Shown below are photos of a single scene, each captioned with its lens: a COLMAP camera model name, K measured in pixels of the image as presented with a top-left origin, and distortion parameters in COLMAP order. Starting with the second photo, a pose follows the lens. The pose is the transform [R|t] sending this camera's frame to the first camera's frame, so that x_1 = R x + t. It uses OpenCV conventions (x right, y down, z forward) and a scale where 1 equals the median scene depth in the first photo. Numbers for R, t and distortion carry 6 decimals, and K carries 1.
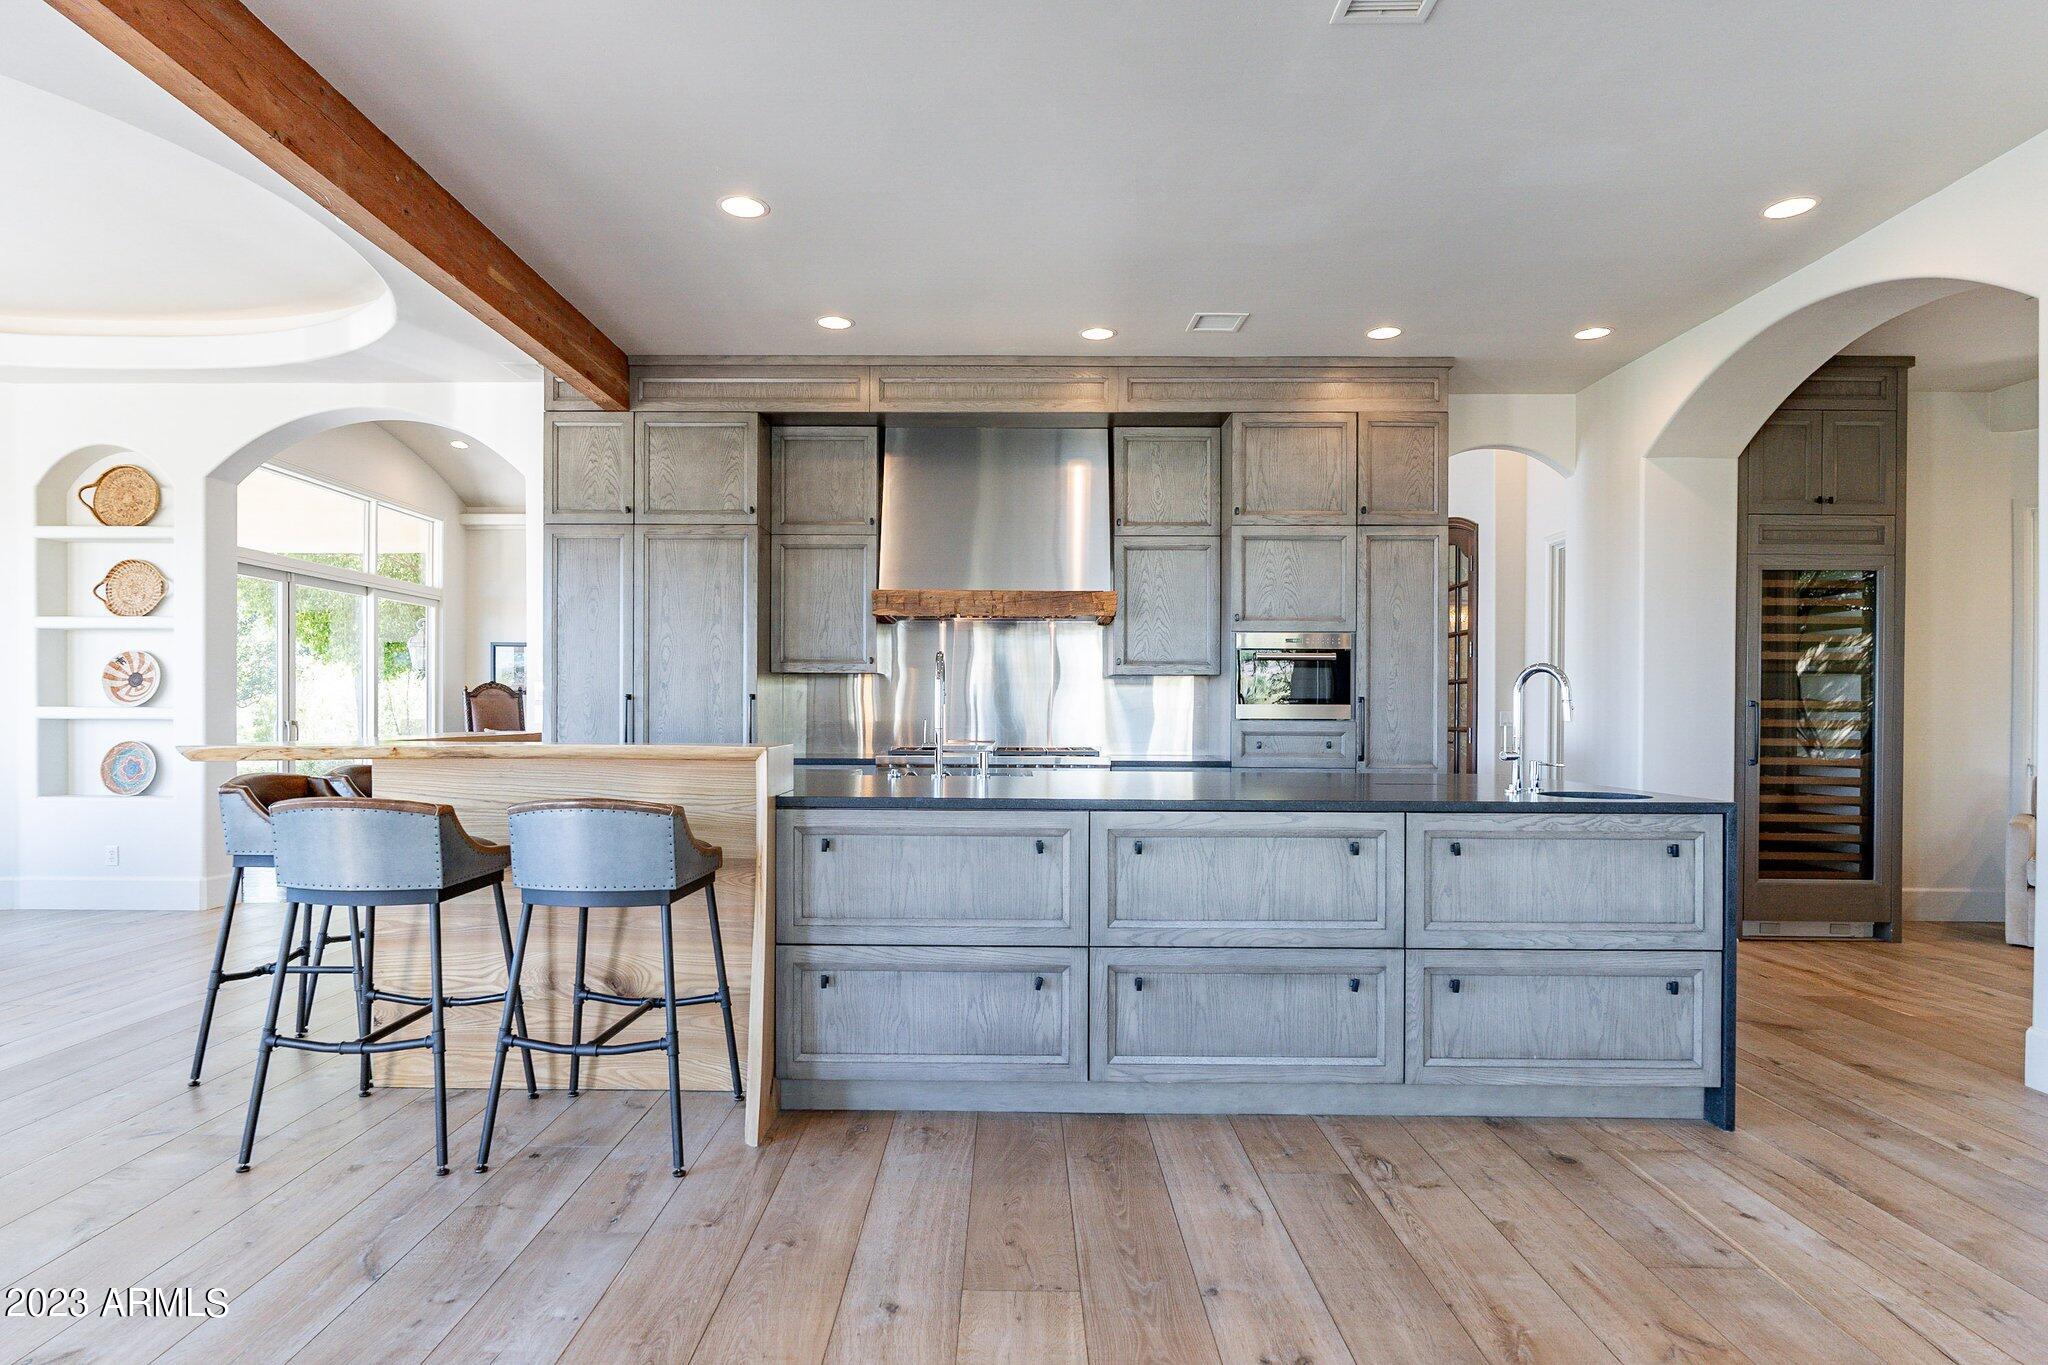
lens RADIAL K [[1095.2, 0, 987.8], [0, 1095.2, 718.6], [0, 0, 1]] dist [-0.003555, 0.001135]
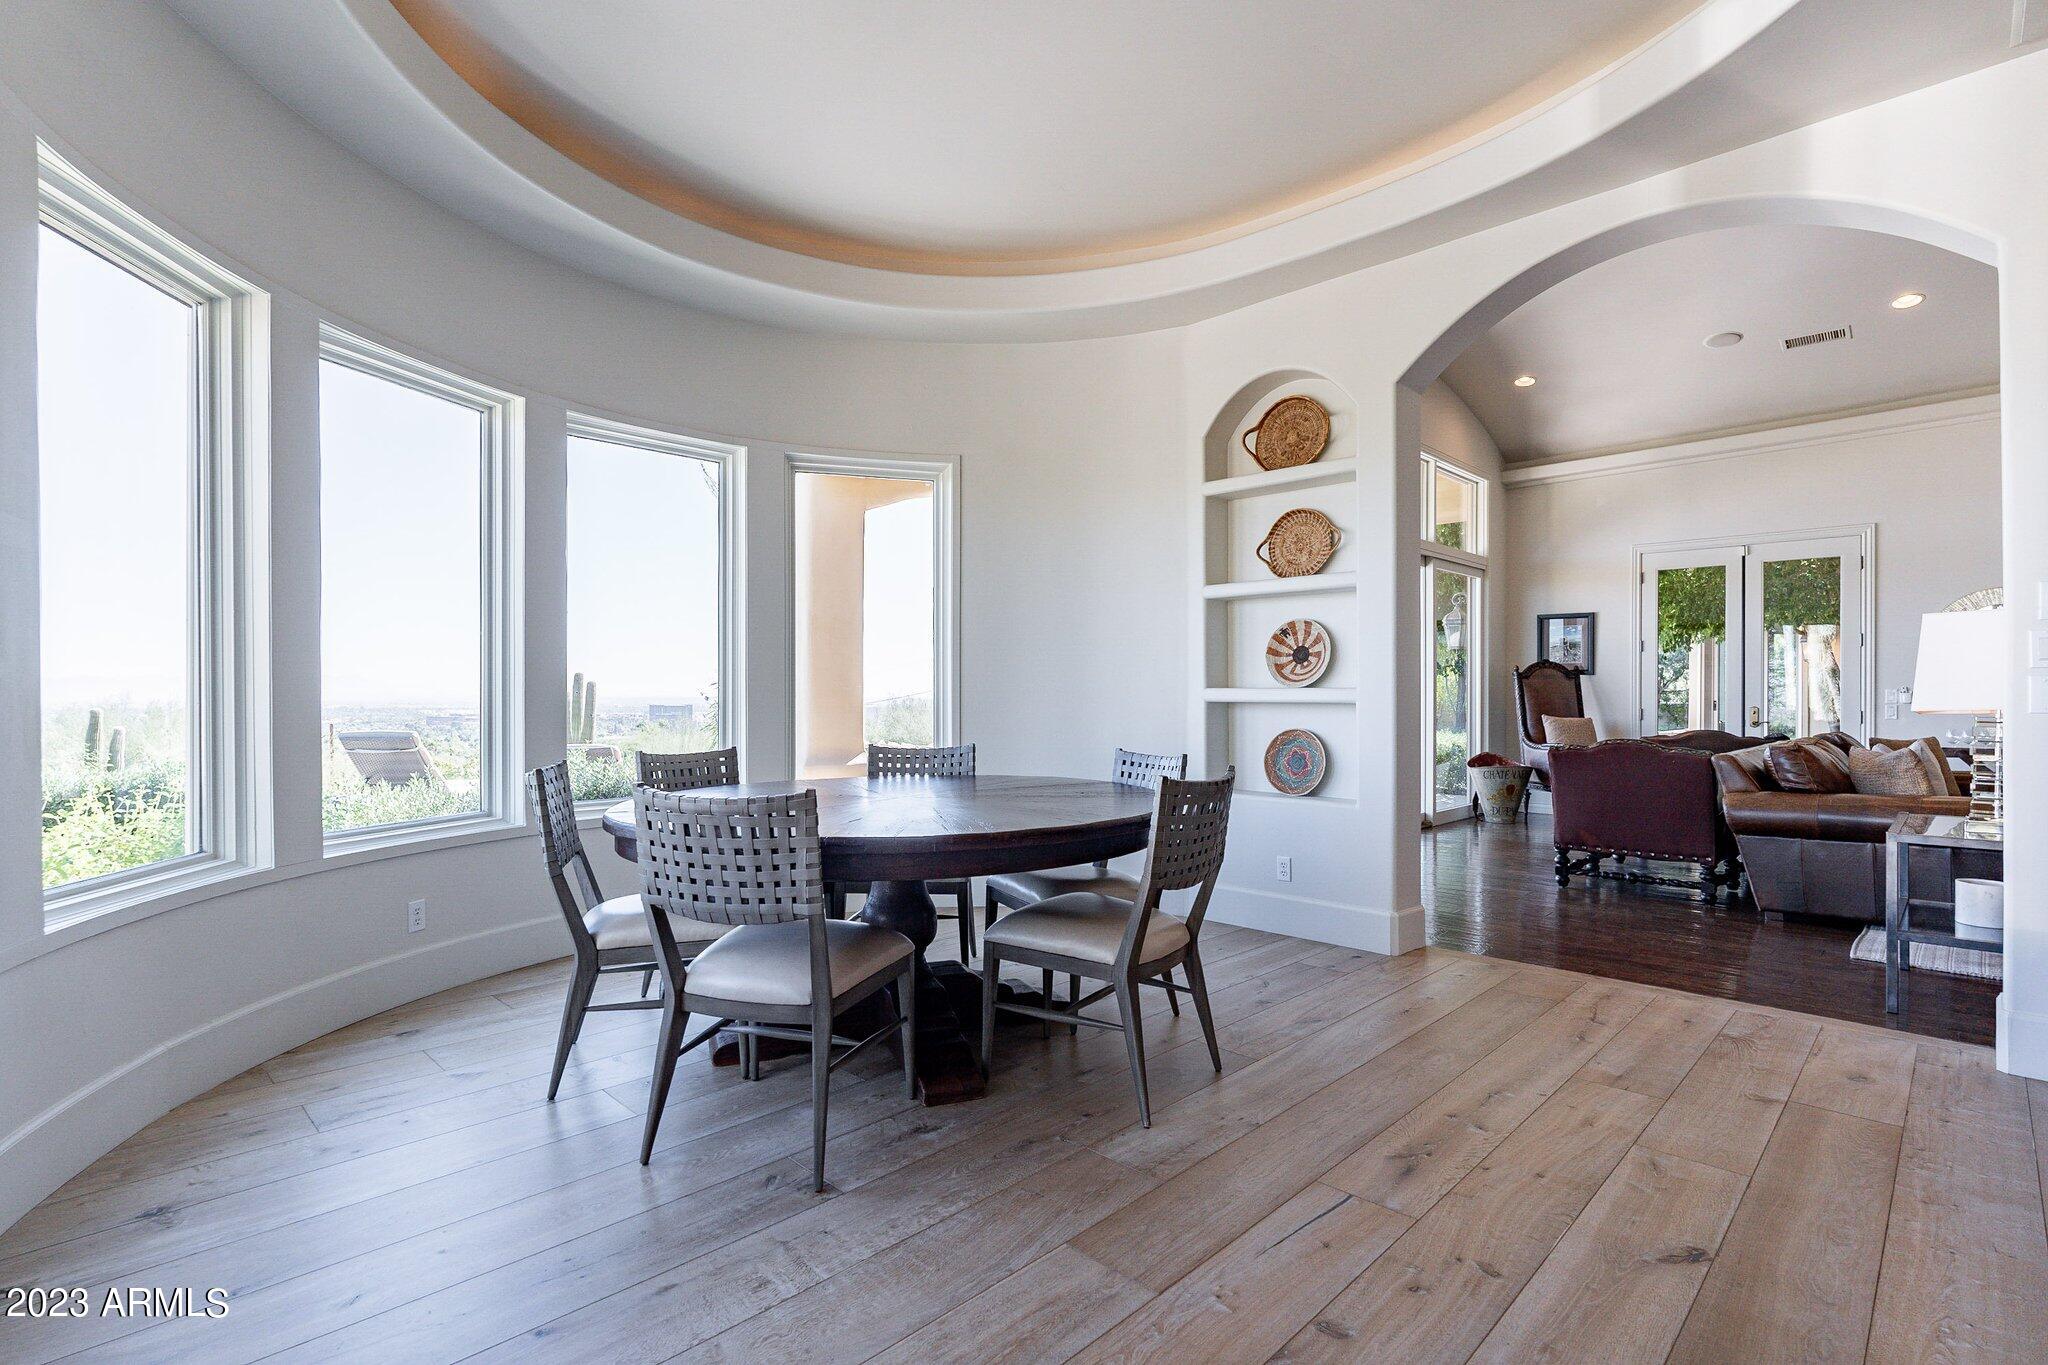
lens RADIAL K [[961.8, 0, 1005.4], [0, 961.8, 686.7], [0, 0, 1]] dist [0.014128, -0.000083]
pose [[0.707463, -0.006752, -0.706718, -0.483953], [-0.004822, 0.999885, -0.014380, -0.000214], [0.706734, 0.013581, 0.707349, 0.377460]]
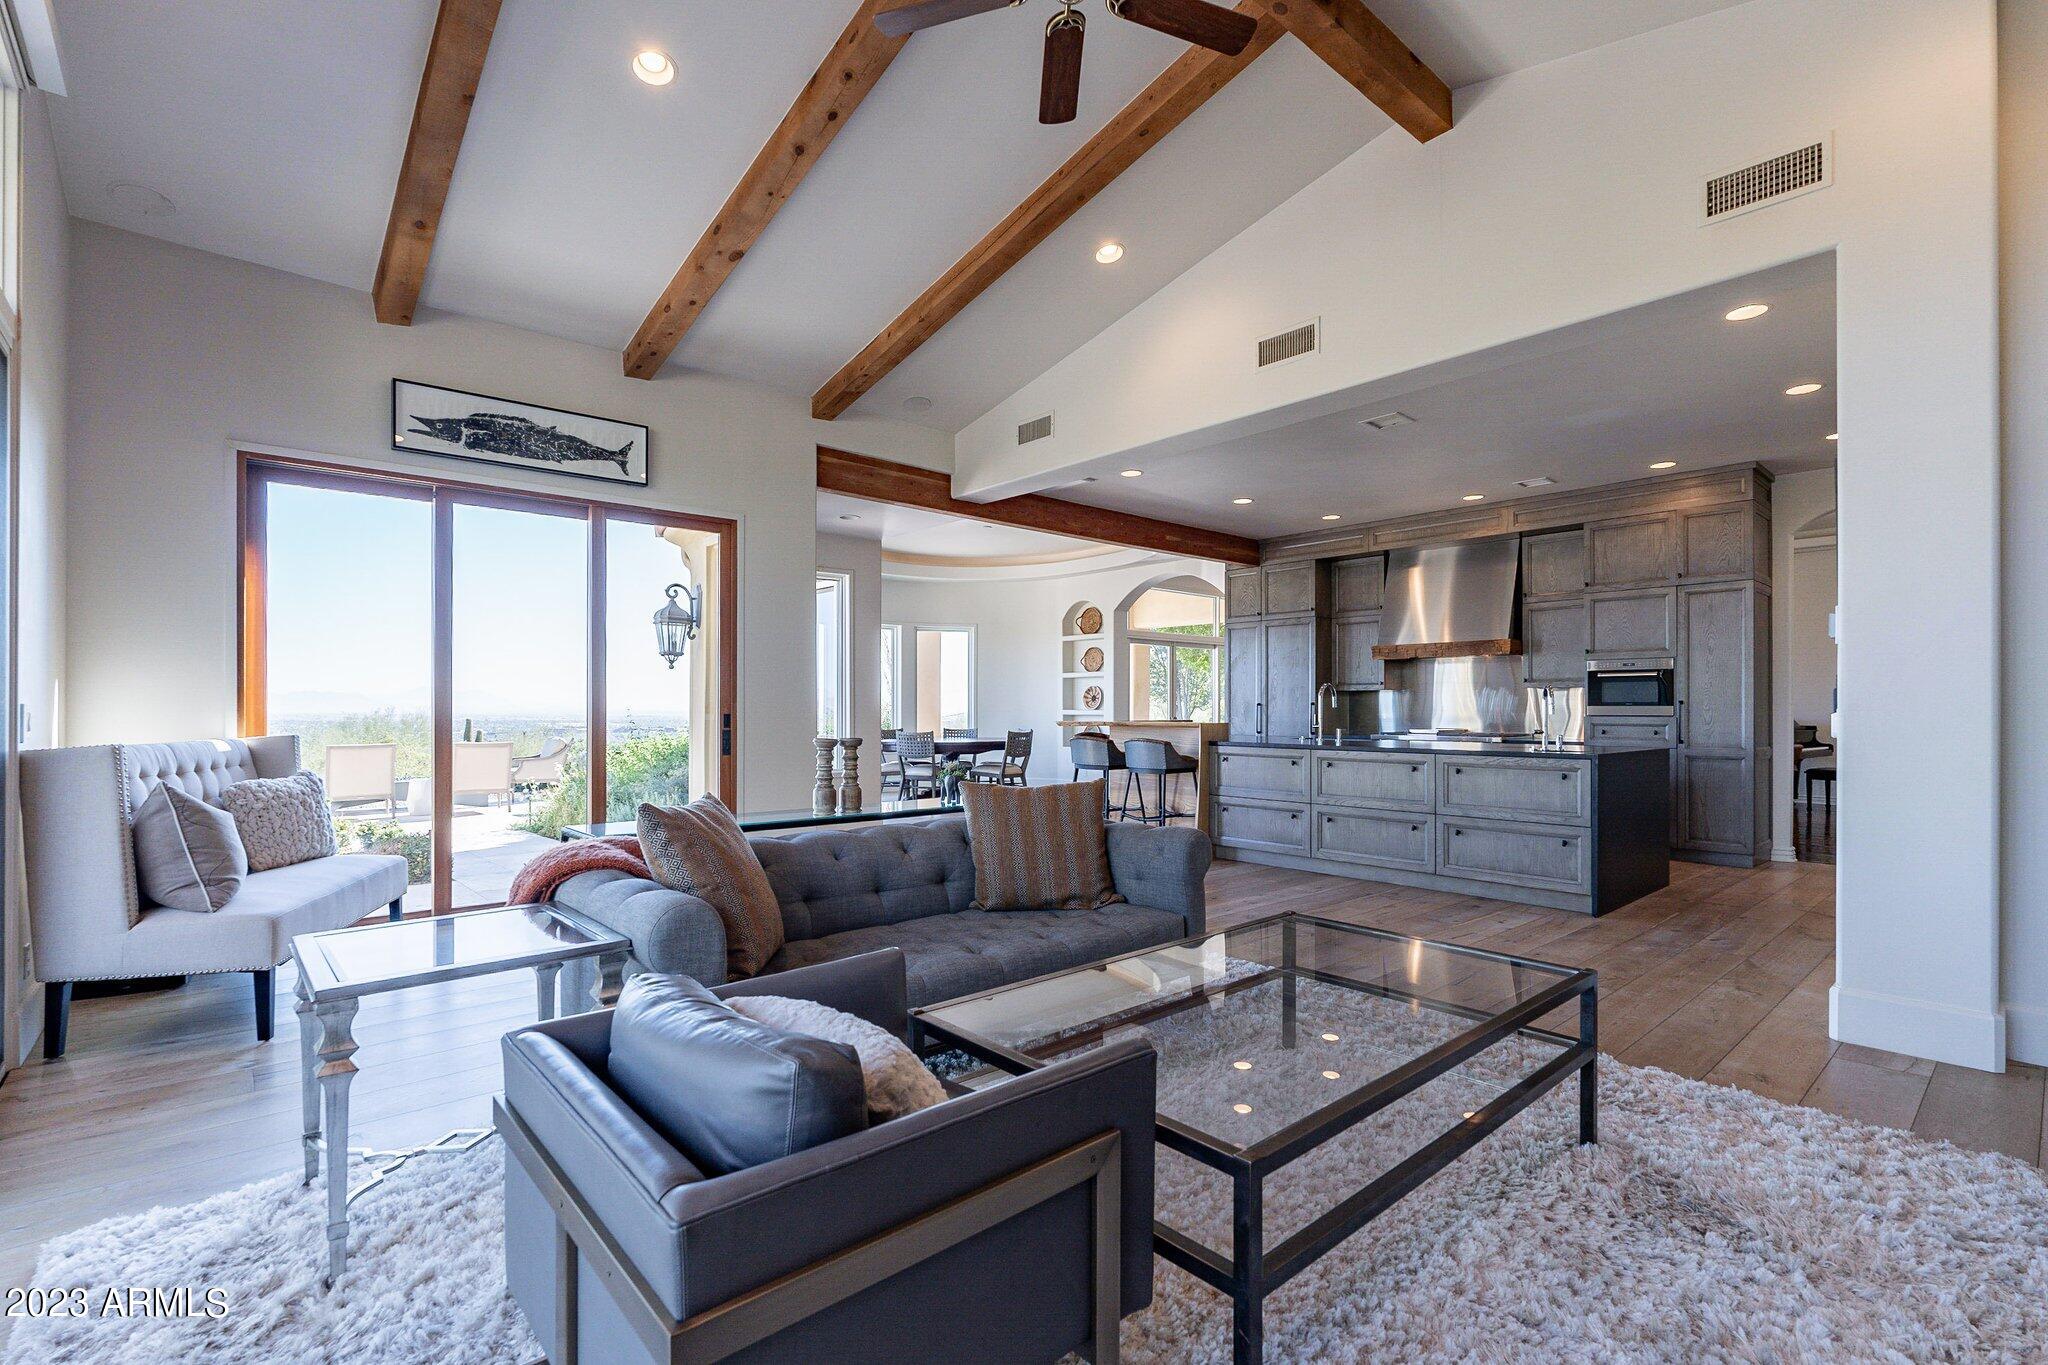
lens RADIAL K [[906.3, 0, 1020.3], [0, 906.3, 701.8], [0, 0, 1]] dist [-0.000892, -0.000455]
pose [[0.667704, -0.009227, -0.744369, 0.644584], [-0.006247, 0.999819, -0.017997, 0.009308], [0.744400, 0.016667, 0.667525, -0.478186]]
